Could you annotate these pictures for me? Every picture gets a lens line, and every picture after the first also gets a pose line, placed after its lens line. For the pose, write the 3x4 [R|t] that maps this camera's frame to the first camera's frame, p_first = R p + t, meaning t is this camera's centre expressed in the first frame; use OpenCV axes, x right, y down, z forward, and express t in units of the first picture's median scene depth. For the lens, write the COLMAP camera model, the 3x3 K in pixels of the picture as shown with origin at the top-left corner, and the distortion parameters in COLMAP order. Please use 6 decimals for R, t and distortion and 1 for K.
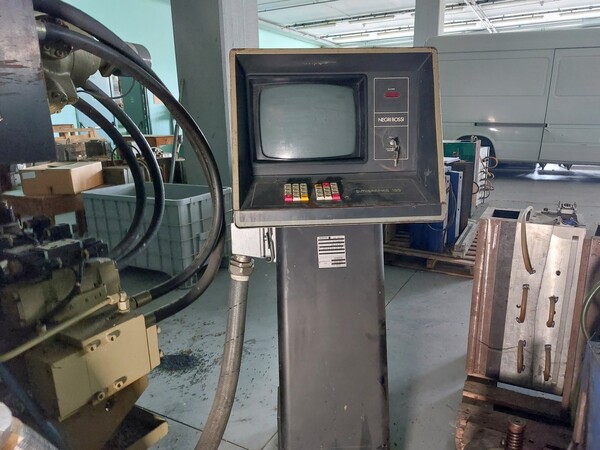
lens RADIAL K [[424.1, 0, 304.3], [0, 424.1, 226.9], [0, 0, 1]] dist [0.048022, -0.042069]
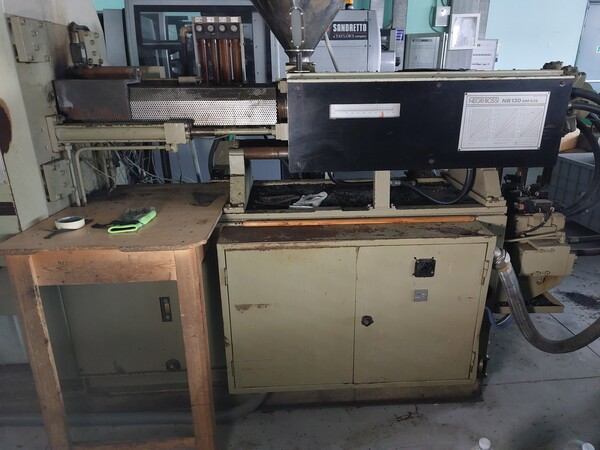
lens RADIAL K [[424.1, 0, 304.3], [0, 424.1, 226.9], [0, 0, 1]] dist [0.048022, -0.042069]
pose [[0.540749, 0.307580, -0.782934, 0.465093], [-0.199997, 0.951073, 0.235502, -0.098074], [0.817063, 0.029237, 0.575806, -1.109665]]
